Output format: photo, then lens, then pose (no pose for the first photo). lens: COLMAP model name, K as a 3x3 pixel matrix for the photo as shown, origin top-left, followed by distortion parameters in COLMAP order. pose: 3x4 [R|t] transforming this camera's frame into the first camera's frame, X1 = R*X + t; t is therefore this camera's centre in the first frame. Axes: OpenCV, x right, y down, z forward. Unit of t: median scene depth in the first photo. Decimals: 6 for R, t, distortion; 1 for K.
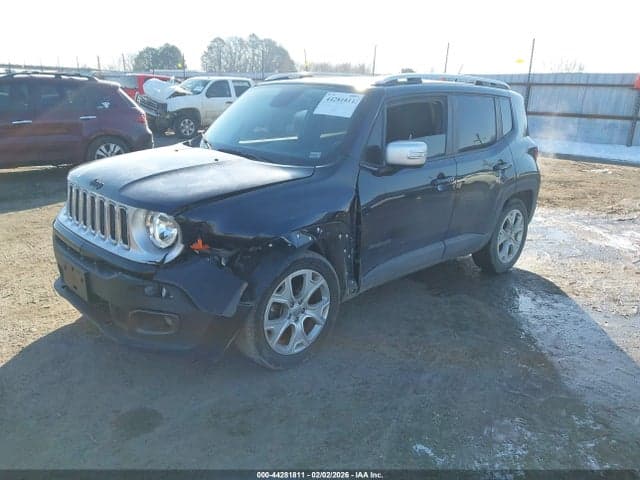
lens RADIAL K [[575.6, 0, 339.5], [0, 575.6, 240.2], [0, 0, 1]] dist [0.096888, -0.234220]
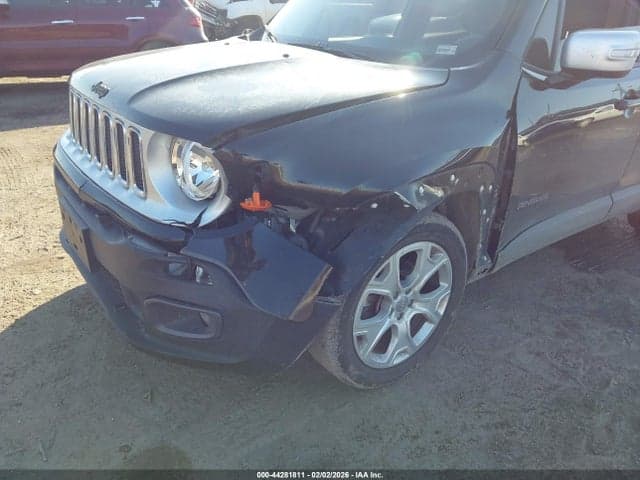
lens RADIAL K [[508.4, 0, 312.6], [0, 508.4, 239.2], [0, 0, 1]] dist [0.082522, -0.121574]
pose [[0.990074, 0.061733, -0.126264, -0.108150], [-0.042080, 0.987364, 0.152780, -0.031041], [0.134100, -0.145950, 0.980161, 0.456627]]
